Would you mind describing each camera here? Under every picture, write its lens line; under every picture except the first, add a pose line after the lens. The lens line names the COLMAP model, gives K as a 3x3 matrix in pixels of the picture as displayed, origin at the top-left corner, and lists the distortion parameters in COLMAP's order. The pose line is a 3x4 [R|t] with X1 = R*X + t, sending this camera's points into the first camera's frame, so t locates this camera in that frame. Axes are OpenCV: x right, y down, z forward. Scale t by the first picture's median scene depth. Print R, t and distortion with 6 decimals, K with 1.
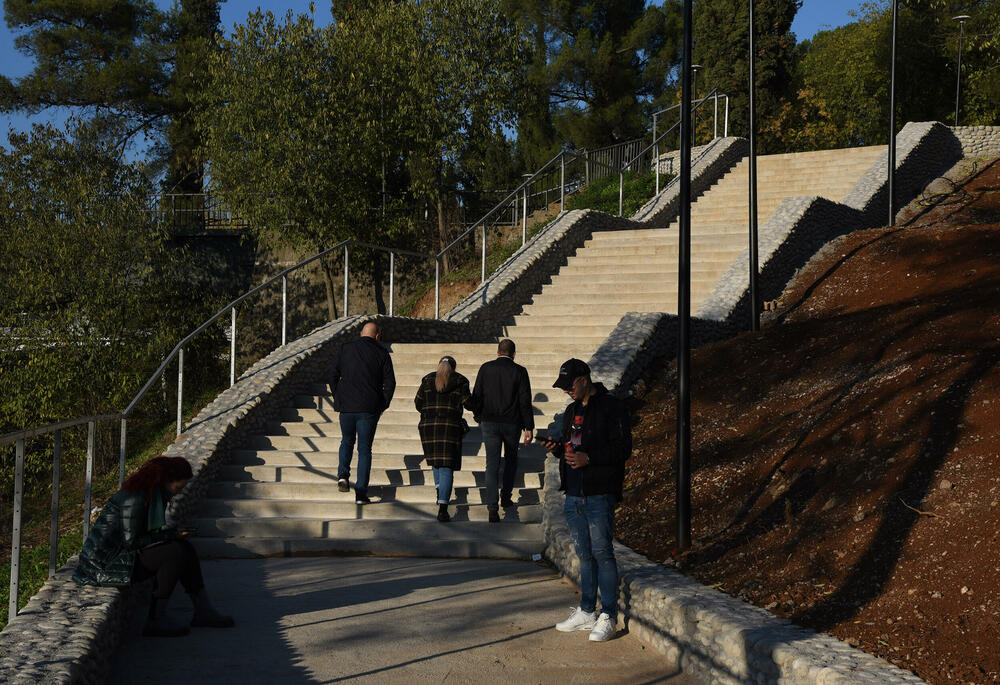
lens RADIAL K [[1564.5, 0, 545.5], [0, 1564.5, 340.1], [0, 0, 1]] dist [0.237584, 0.063838]
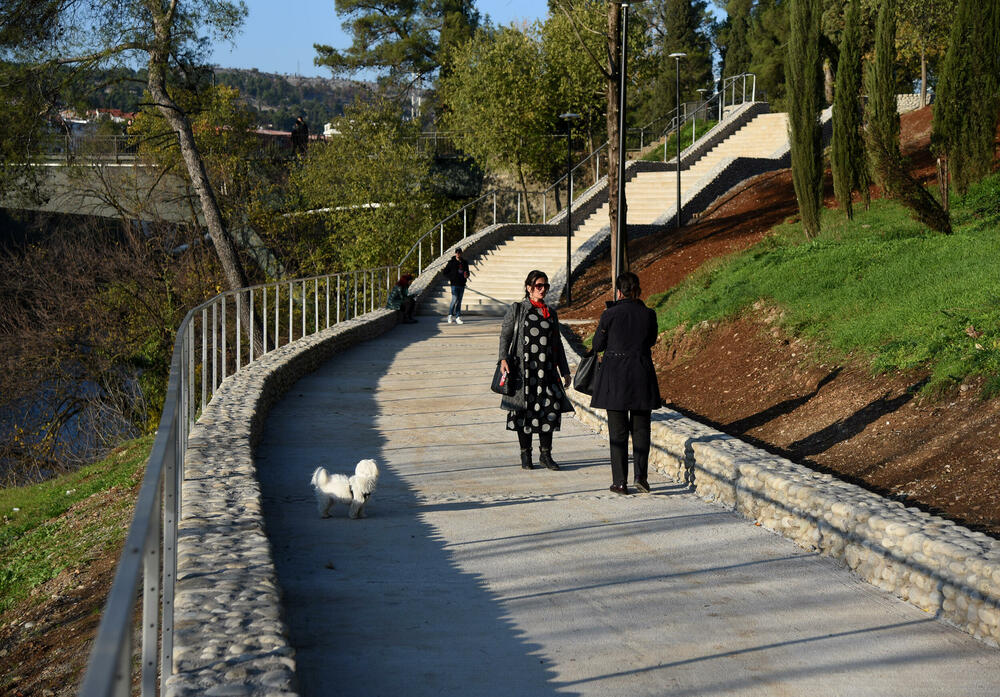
lens RADIAL K [[2016.2, 0, 500.0], [0, 2016.2, 348.5], [0, 0, 1]] dist [0.635706, 0.059749]
pose [[0.974782, 0.007681, -0.223028, 0.336664], [0.010177, 0.996838, 0.078812, -0.042195], [0.222928, -0.079094, 0.971621, -1.163758]]
